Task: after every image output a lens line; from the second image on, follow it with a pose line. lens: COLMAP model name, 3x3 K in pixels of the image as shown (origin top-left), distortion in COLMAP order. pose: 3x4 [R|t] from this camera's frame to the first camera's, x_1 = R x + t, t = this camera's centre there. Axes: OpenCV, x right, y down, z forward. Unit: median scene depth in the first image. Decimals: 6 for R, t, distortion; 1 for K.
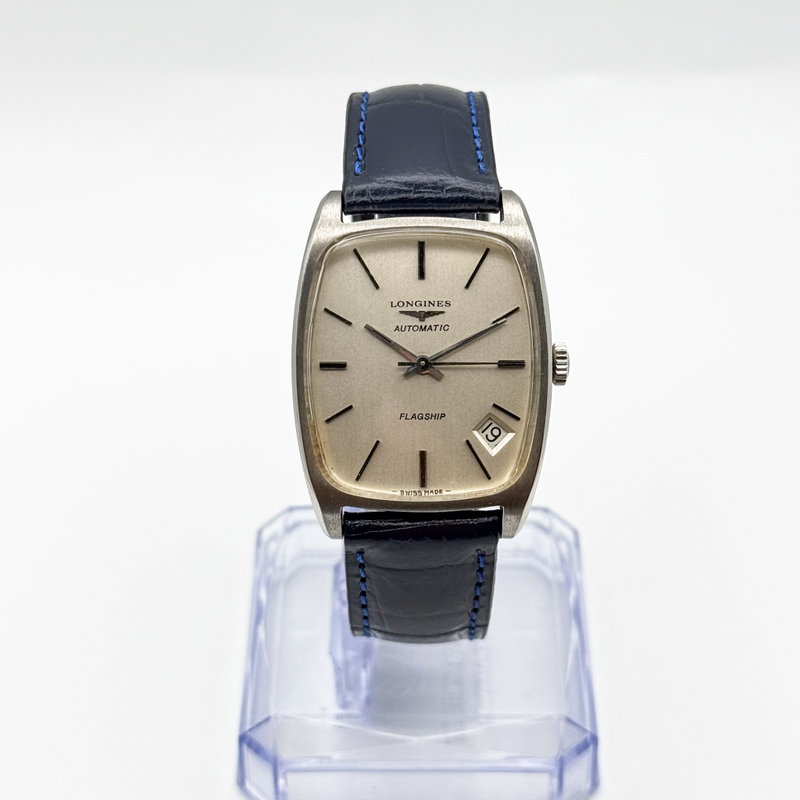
lens RADIAL K [[1886.1, 0, 400.0], [0, 1886.1, 400.0], [0, 0, 1]] dist [-0.025222, -0.133277]
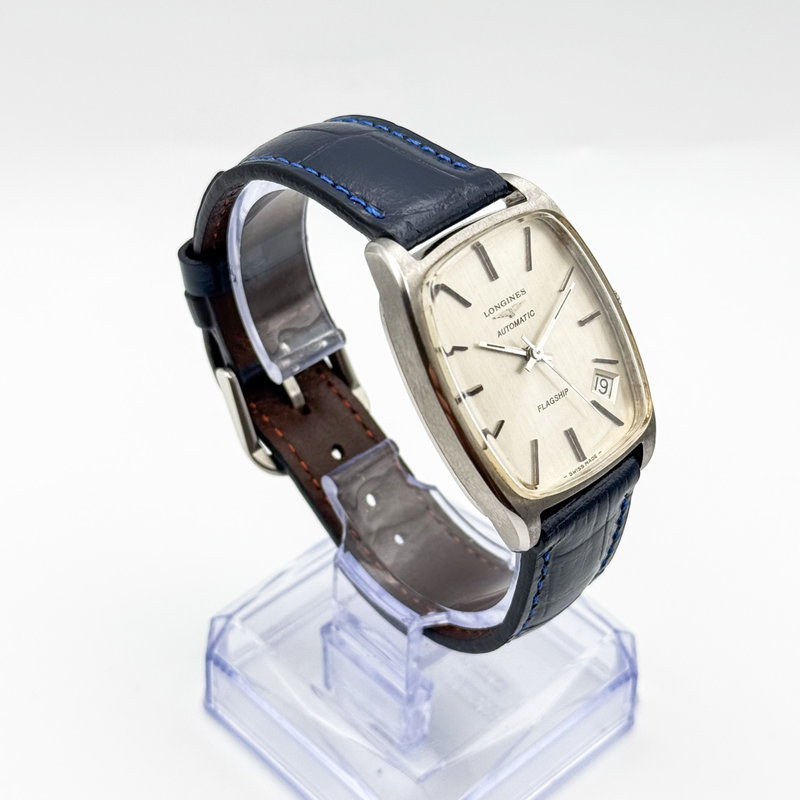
lens RADIAL K [[1886.1, 0, 400.0], [0, 1886.1, 400.0], [0, 0, 1]] dist [-0.025222, -0.133277]
pose [[0.731190, -0.437023, 0.523805, -0.587816], [0.443883, 0.887859, 0.121137, -0.152811], [-0.518005, 0.143934, 0.843181, 0.175131]]
